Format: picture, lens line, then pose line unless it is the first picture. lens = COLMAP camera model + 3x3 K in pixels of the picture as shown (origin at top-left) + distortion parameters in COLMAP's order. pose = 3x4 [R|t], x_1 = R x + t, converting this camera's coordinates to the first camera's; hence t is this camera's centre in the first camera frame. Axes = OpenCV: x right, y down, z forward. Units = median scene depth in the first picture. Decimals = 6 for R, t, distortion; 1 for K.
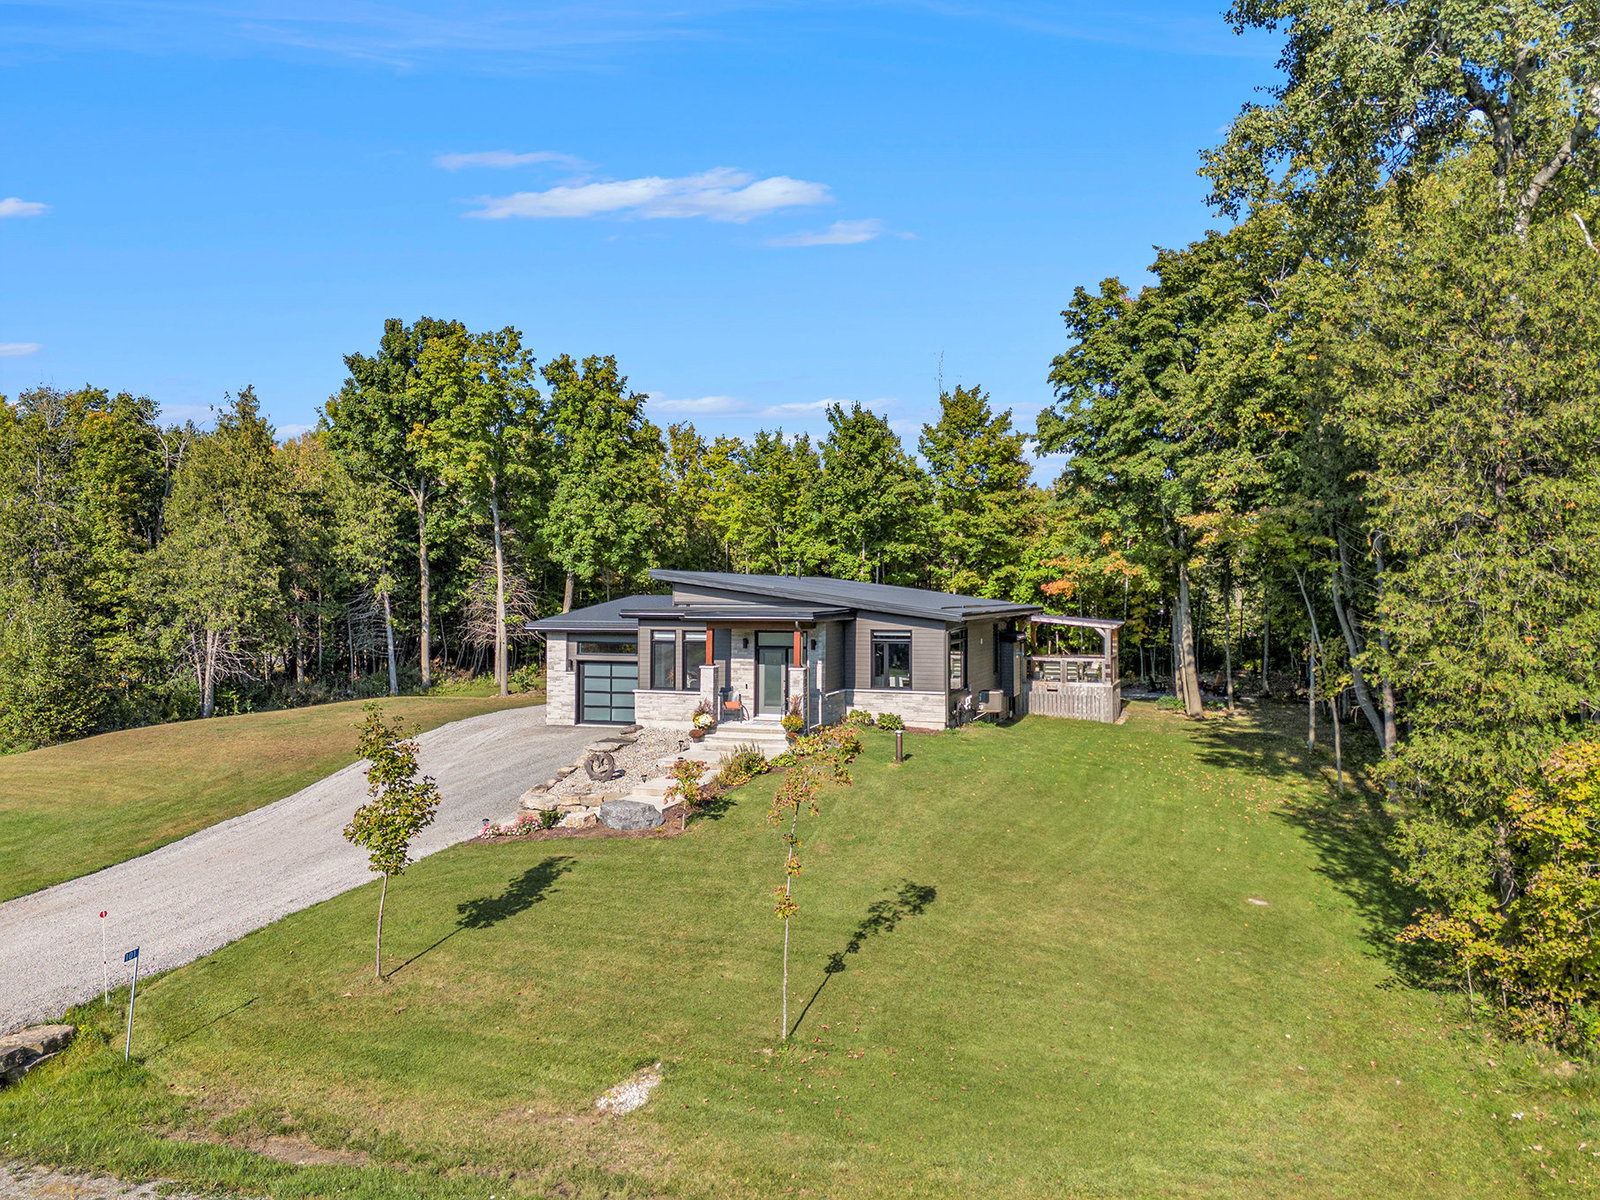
lens RADIAL K [[1133.0, 0, 800.0], [0, 1133.0, 600.0], [0, 0, 1]] dist [0.008997, -0.025568]
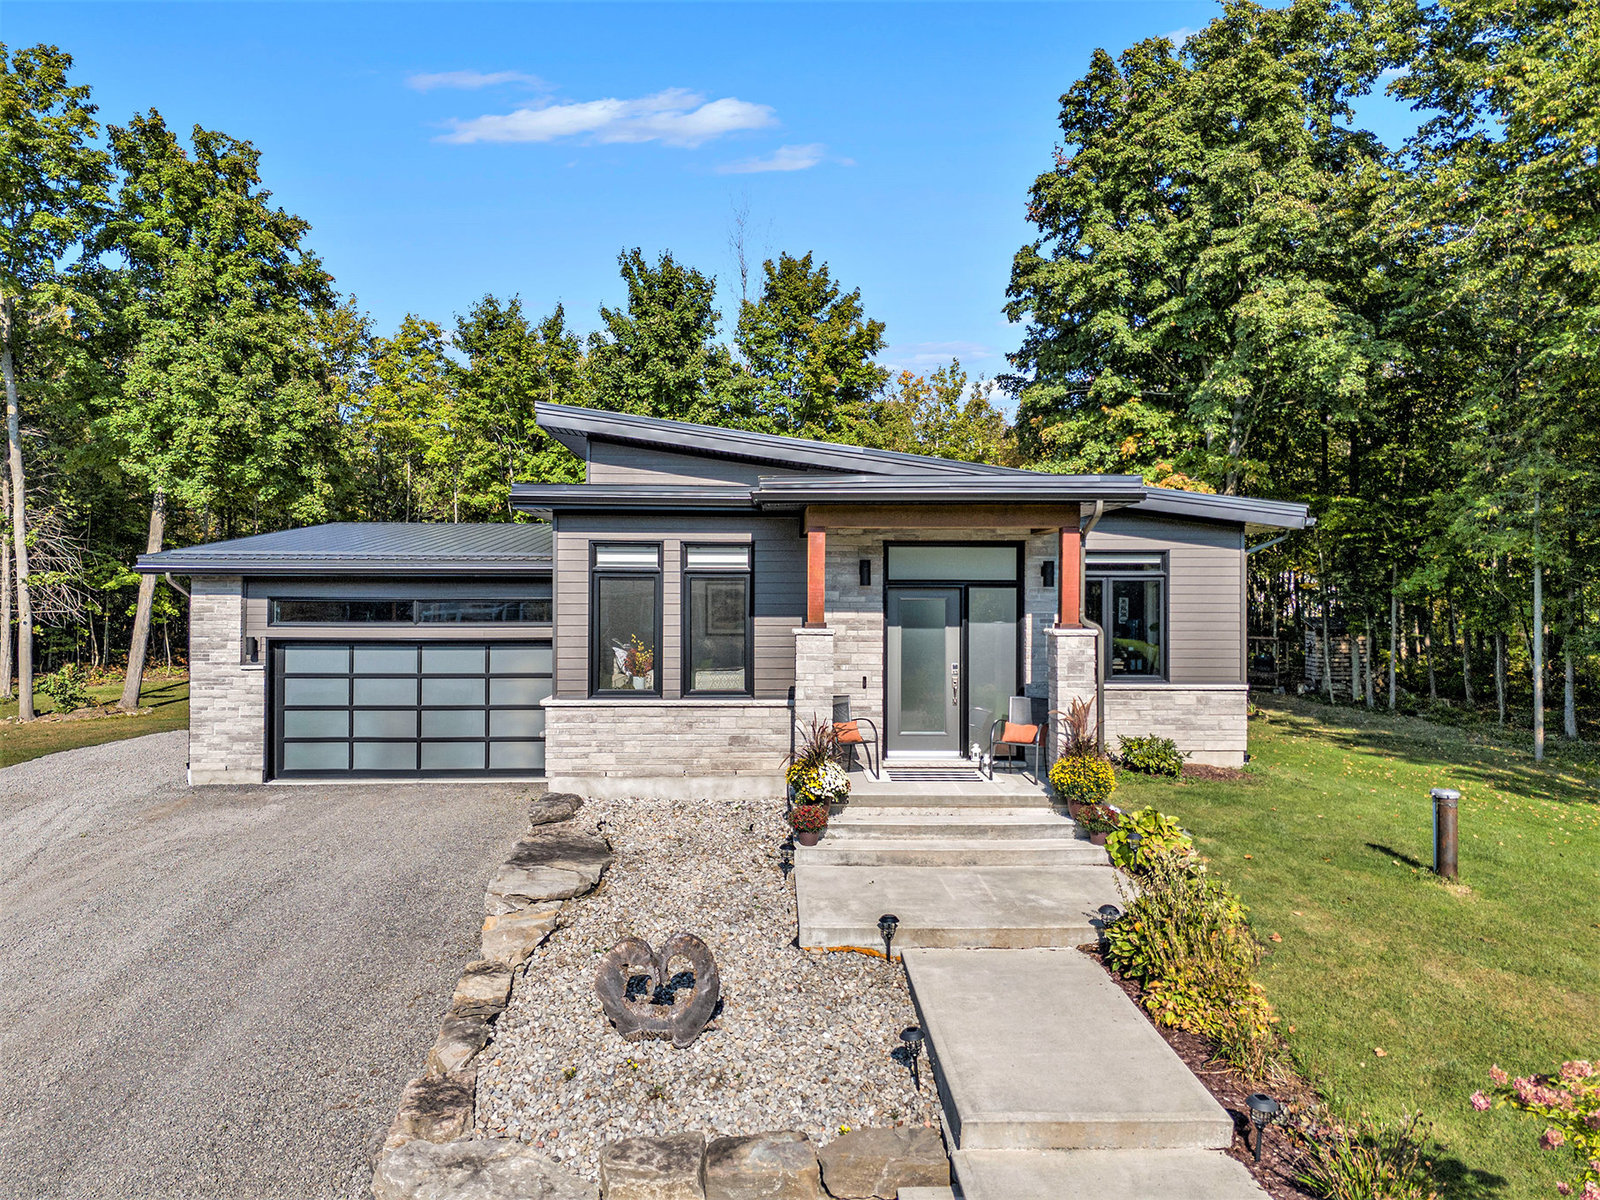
lens RADIAL K [[1133.0, 0, 800.0], [0, 1133.0, 600.0], [0, 0, 1]] dist [0.008997, -0.025568]
pose [[0.926690, 0.002405, 0.375818, -0.123912], [-0.002460, 0.999997, -0.000333, 0.027205], [-0.375818, -0.000616, 0.926693, 0.366953]]
